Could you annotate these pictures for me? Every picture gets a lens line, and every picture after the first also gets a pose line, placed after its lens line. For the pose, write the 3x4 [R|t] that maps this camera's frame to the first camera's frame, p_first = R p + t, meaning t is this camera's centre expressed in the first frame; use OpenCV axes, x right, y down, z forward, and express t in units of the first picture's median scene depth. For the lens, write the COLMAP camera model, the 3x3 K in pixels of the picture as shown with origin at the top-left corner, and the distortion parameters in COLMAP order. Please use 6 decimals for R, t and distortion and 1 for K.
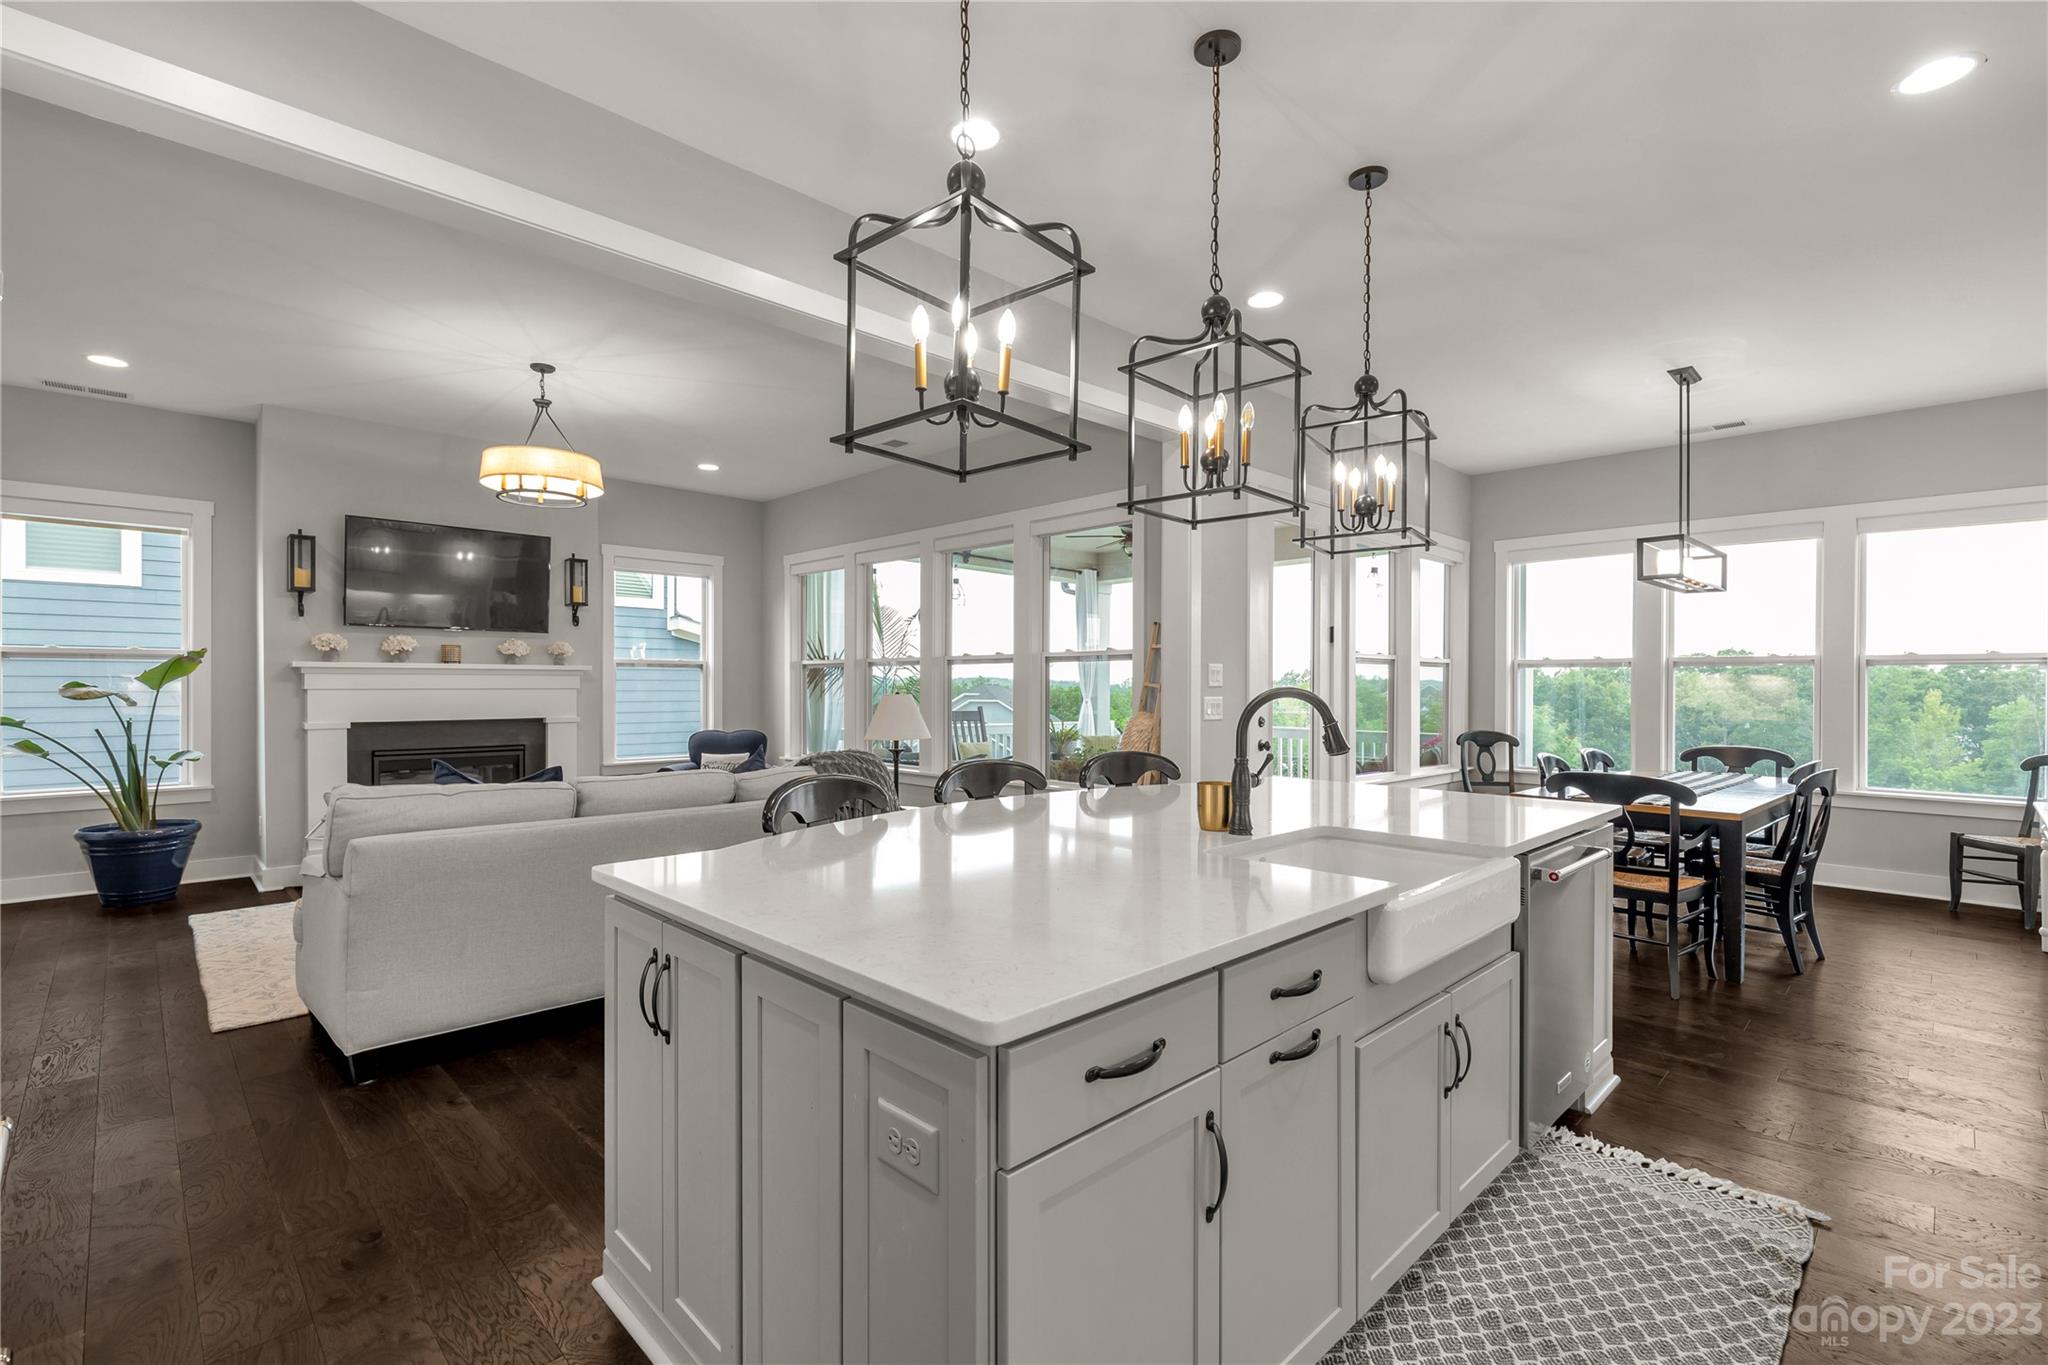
lens RADIAL K [[943.4, 0, 1024.0], [0, 943.4, 682.5], [0, 0, 1]] dist [0.001768, -0.000044]
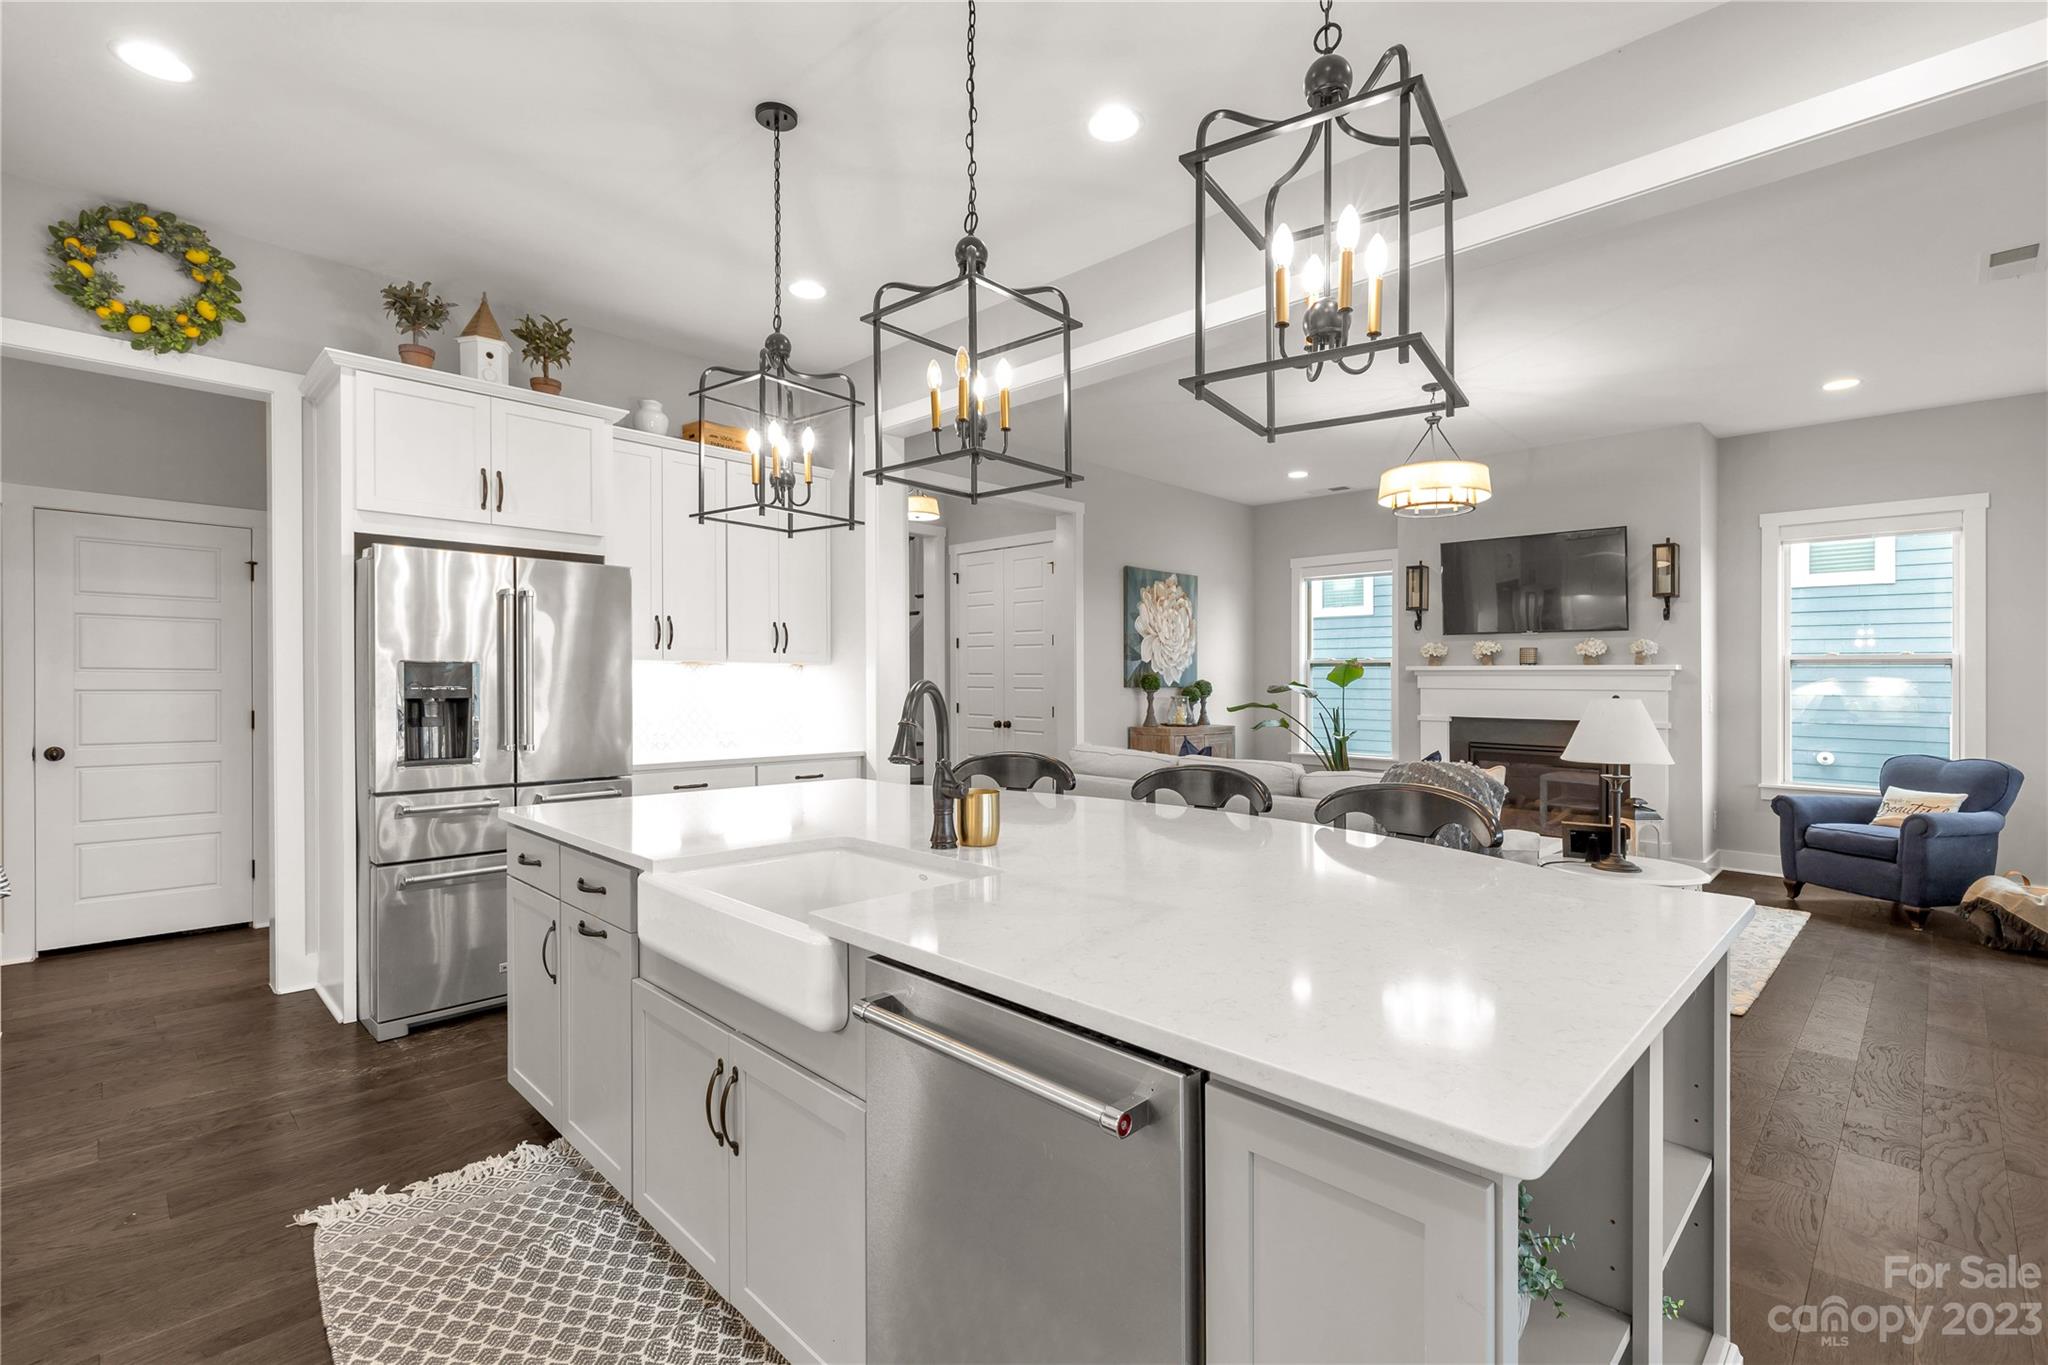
lens RADIAL K [[923.5, 0, 999.0], [0, 923.5, 680.4], [0, 0, 1]] dist [-0.000302, 0.000690]
pose [[0.009973, -0.000464, -0.999950, 0.452396], [-0.008235, 0.999966, -0.000546, 0.002436], [0.999916, 0.008240, 0.009969, 0.432088]]
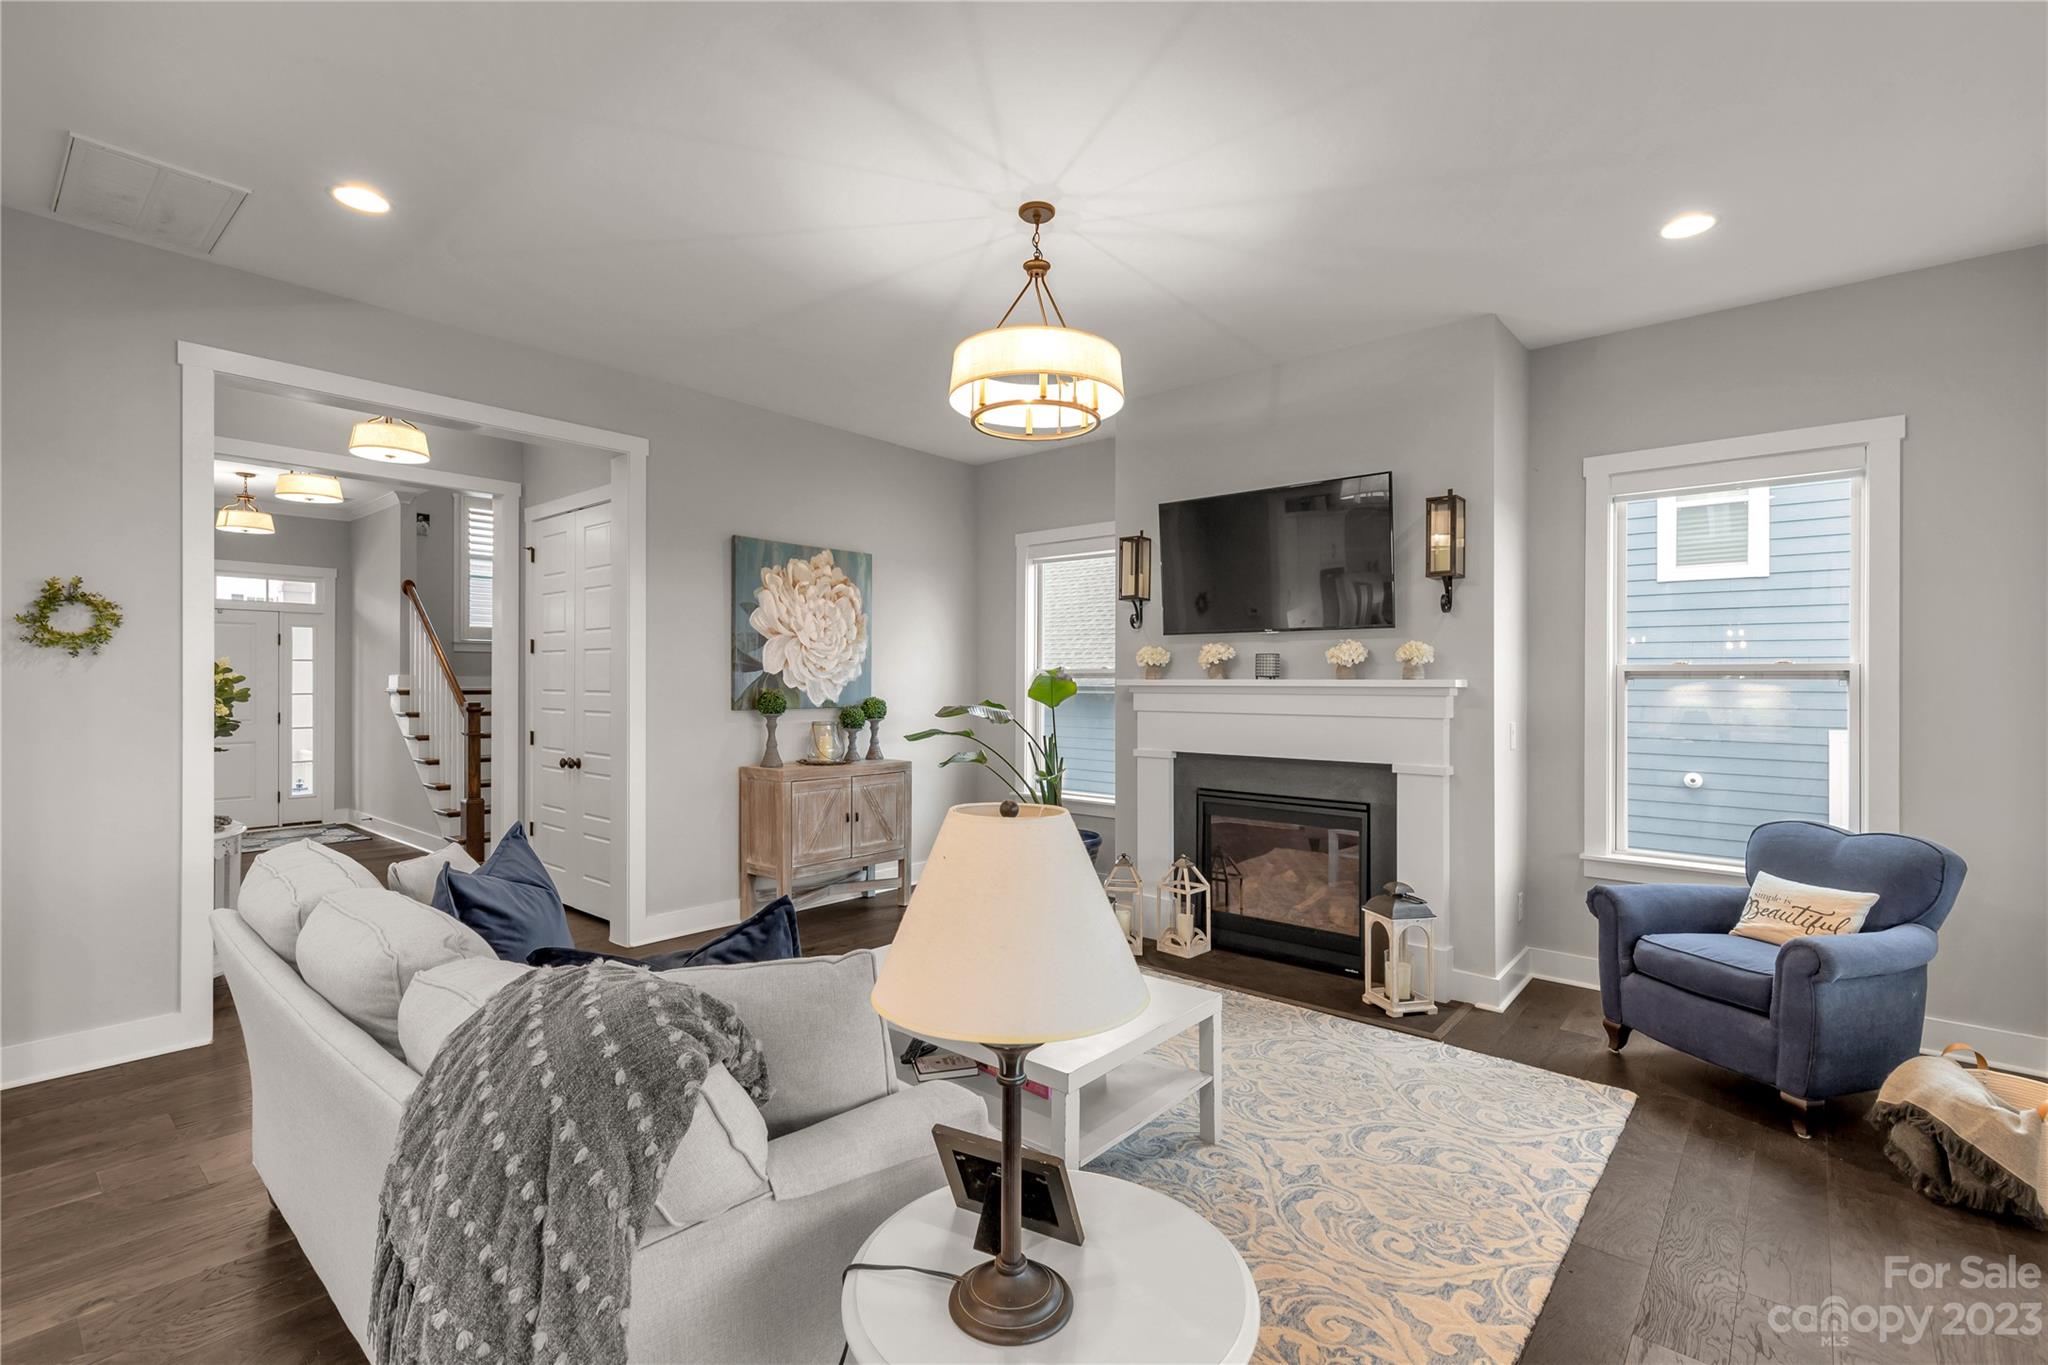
lens RADIAL K [[918.8, 0, 1008.6], [0, 918.8, 688.7], [0, 0, 1]] dist [0.008936, -0.000235]
pose [[0.091114, 0.005682, -0.995824, 0.081509], [-0.005267, 0.999972, 0.005224, -0.016801], [0.995827, 0.004769, 0.091142, 0.800105]]
